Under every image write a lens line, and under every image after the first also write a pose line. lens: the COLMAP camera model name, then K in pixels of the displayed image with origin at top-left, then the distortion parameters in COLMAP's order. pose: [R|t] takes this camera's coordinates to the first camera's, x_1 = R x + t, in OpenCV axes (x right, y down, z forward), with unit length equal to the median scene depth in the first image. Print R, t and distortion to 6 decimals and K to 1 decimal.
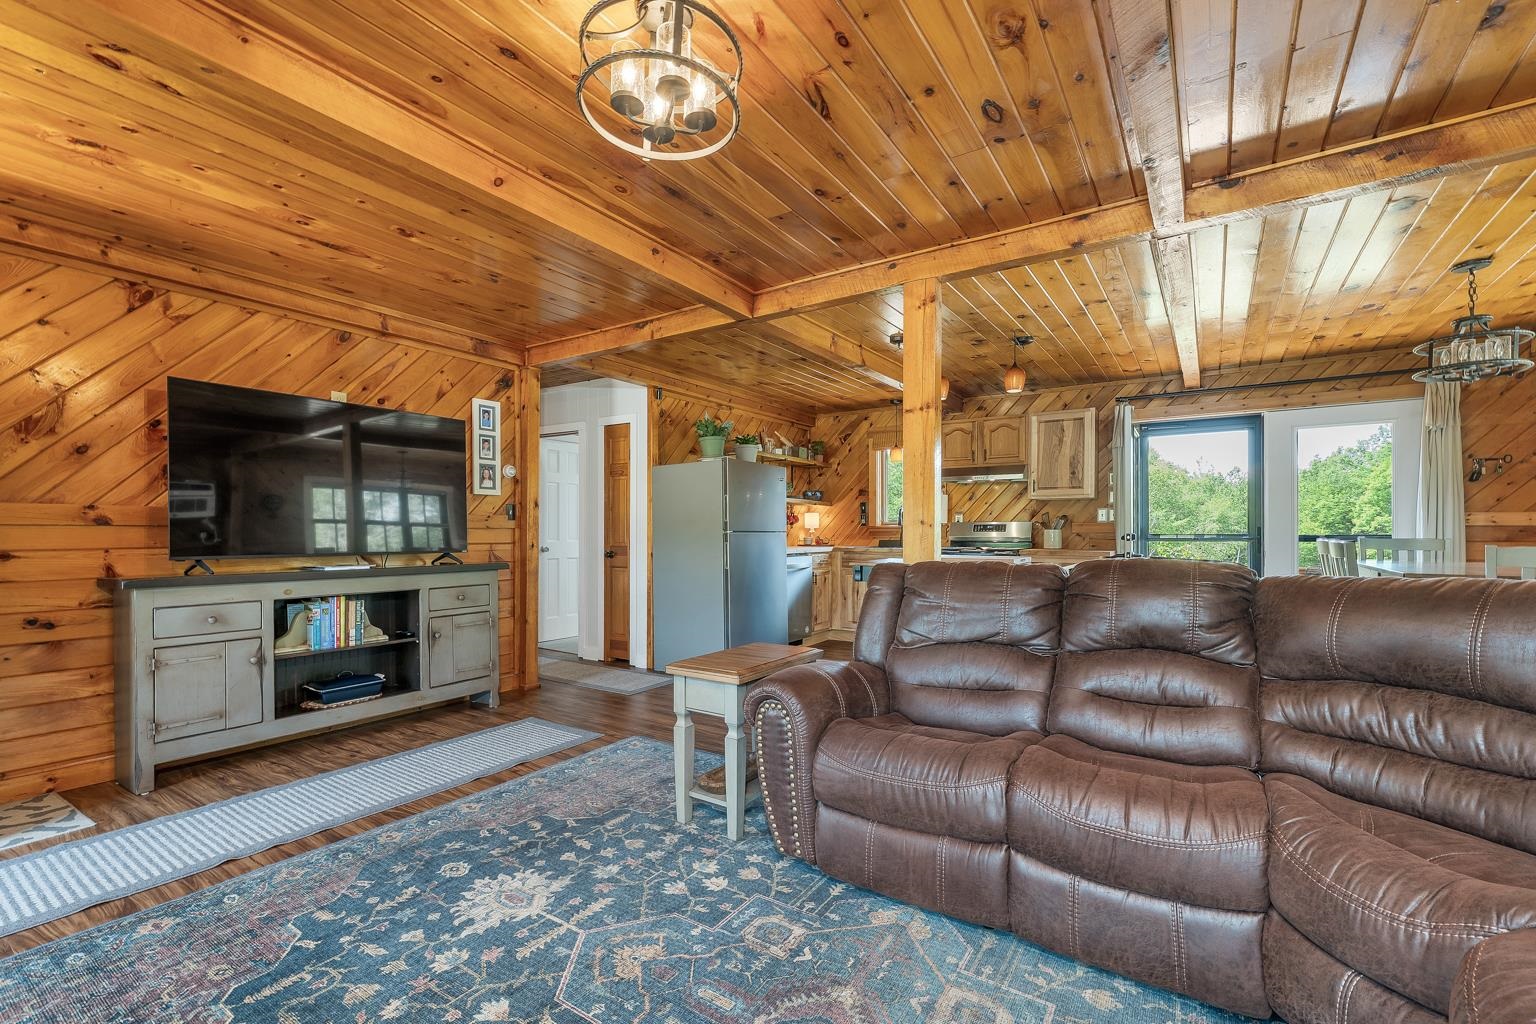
lens RADIAL K [[661.5, 0, 757.1], [0, 661.5, 536.9], [0, 0, 1]] dist [0.002328, 0.000445]
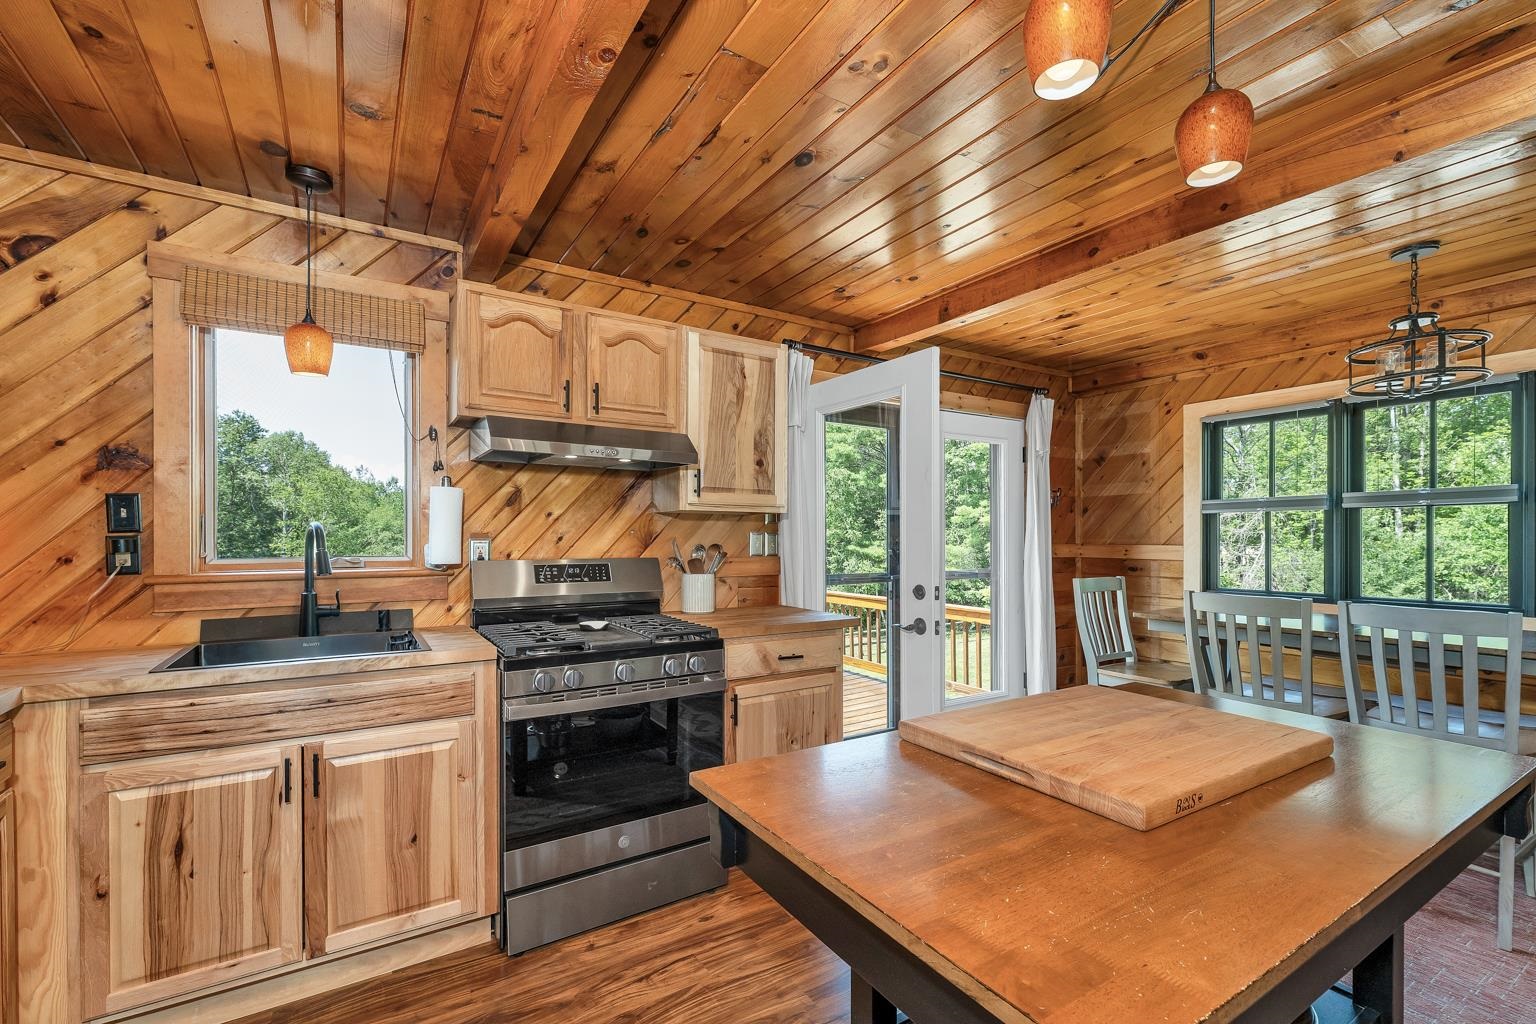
lens RADIAL K [[661.5, 0, 757.4], [0, 661.5, 538.6], [0, 0, 1]] dist [0.002328, 0.000445]
pose [[0.400327, -0.002337, 0.916369, 0.009099], [0.008141, 0.999966, -0.001006, -0.037861], [-0.916336, 0.007863, 0.400333, 0.798065]]
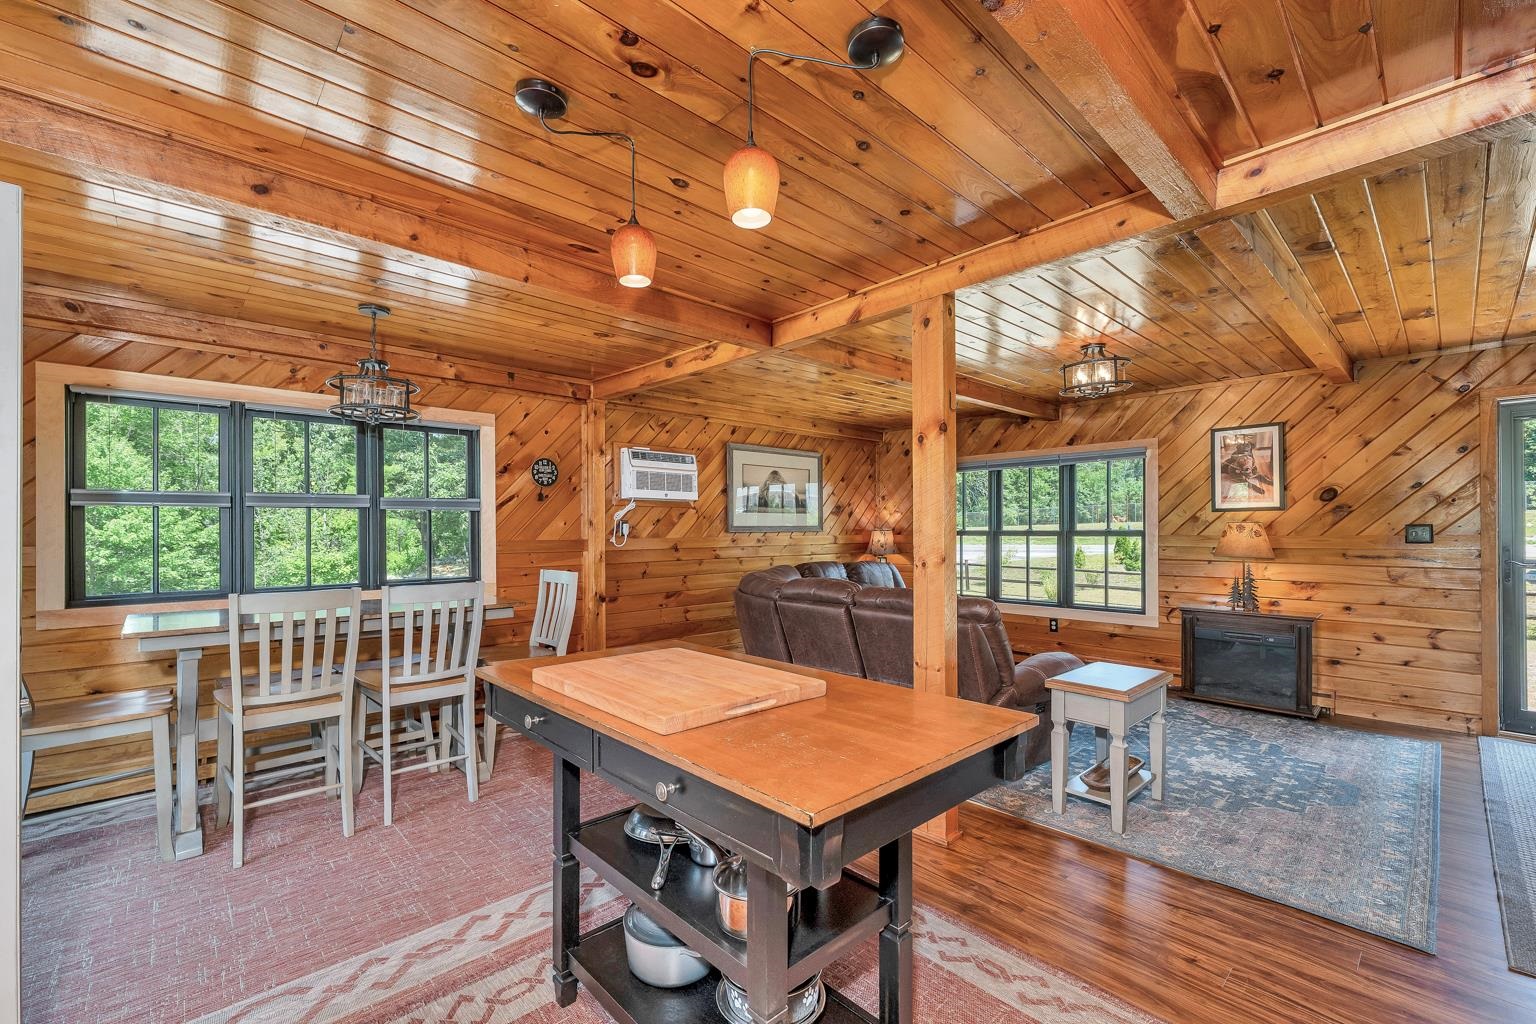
lens RADIAL K [[661.5, 0, 754.3], [0, 661.5, 506.4], [0, 0, 1]] dist [0.002328, 0.000445]
pose [[-0.974512, 0.012106, 0.224007, 0.151616], [0.005637, 0.999549, -0.029495, -0.039528], [-0.224263, -0.027481, -0.974141, 1.055314]]
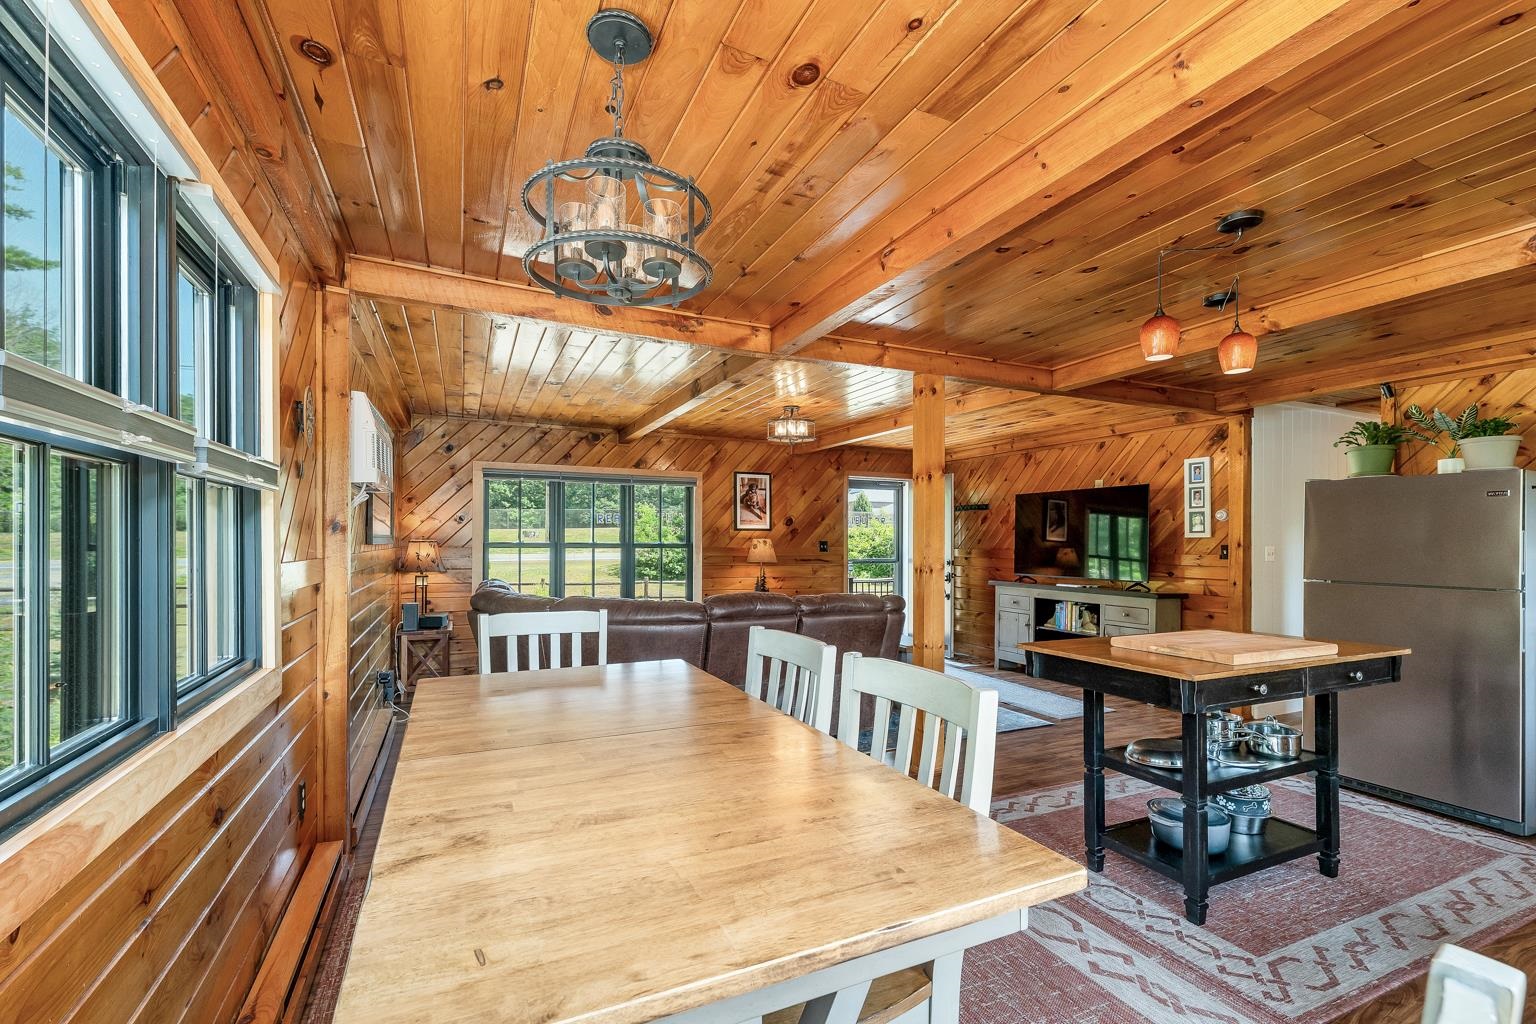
lens RADIAL K [[661.5, 0, 759.4], [0, 661.5, 538.2], [0, 0, 1]] dist [0.002328, 0.000445]
pose [[-0.524606, -0.007051, -0.851316, 0.785729], [-0.013029, 0.999915, -0.000253, -0.040608], [0.851245, 0.010959, -0.524653, 0.746149]]
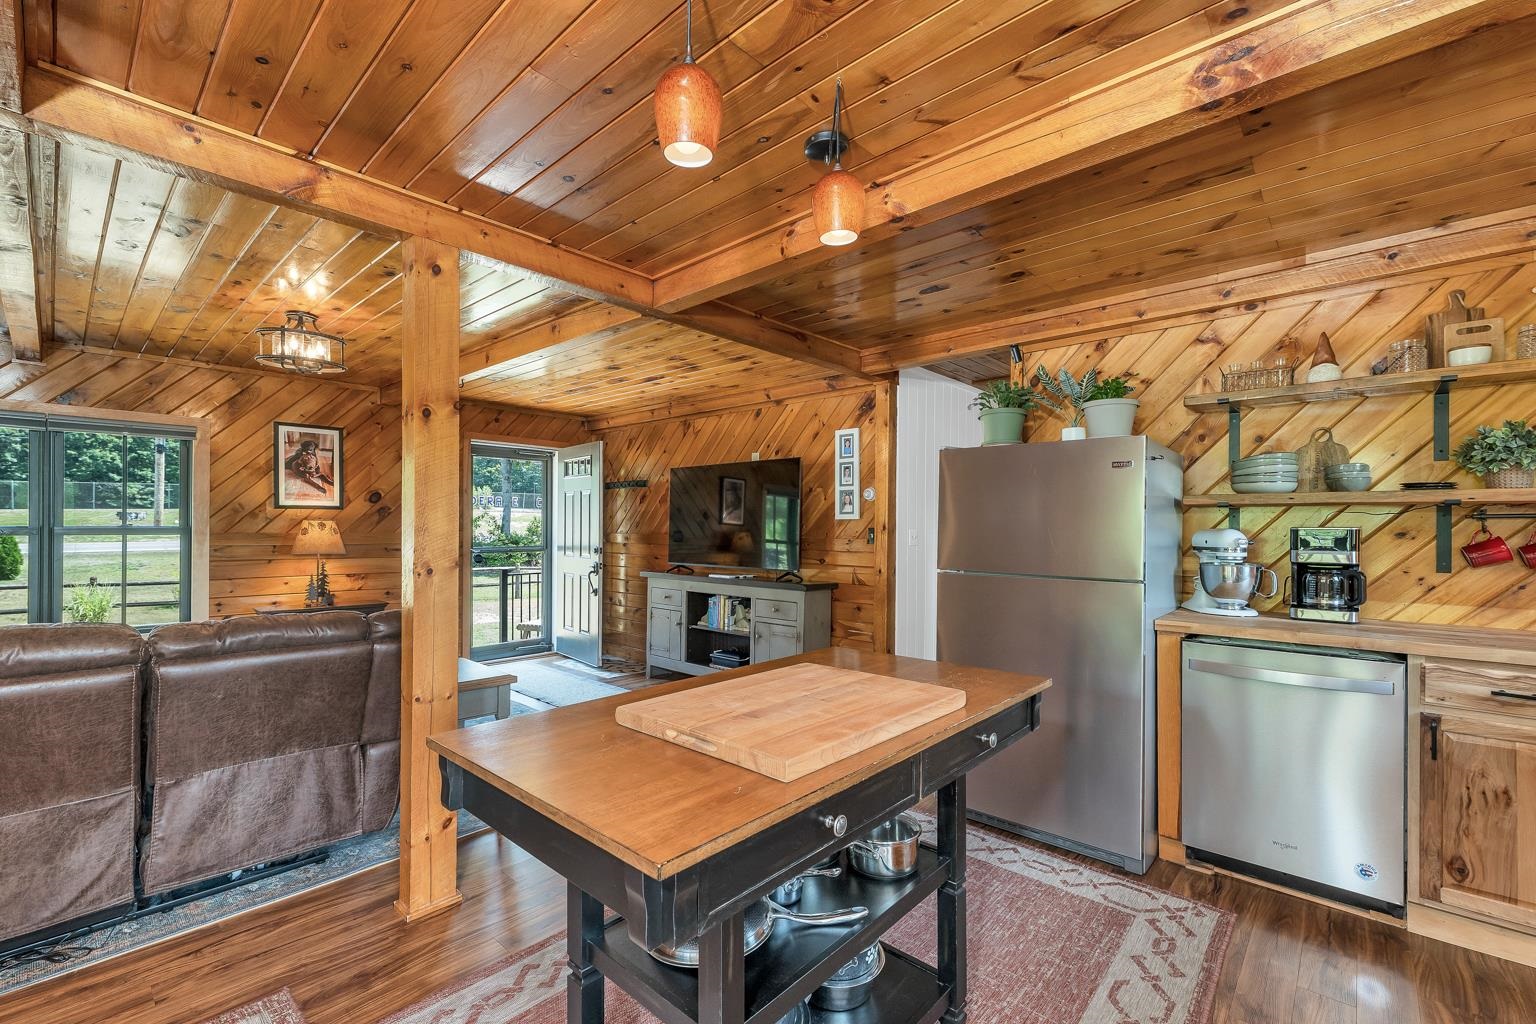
lens RADIAL K [[661.5, 0, 761.7], [0, 661.5, 532.9], [0, 0, 1]] dist [0.002328, 0.000445]
pose [[-0.145535, 0.007875, -0.989322, 0.502297], [-0.013380, 0.999861, 0.009927, -0.039931], [0.989263, 0.014682, -0.145409, 0.796156]]
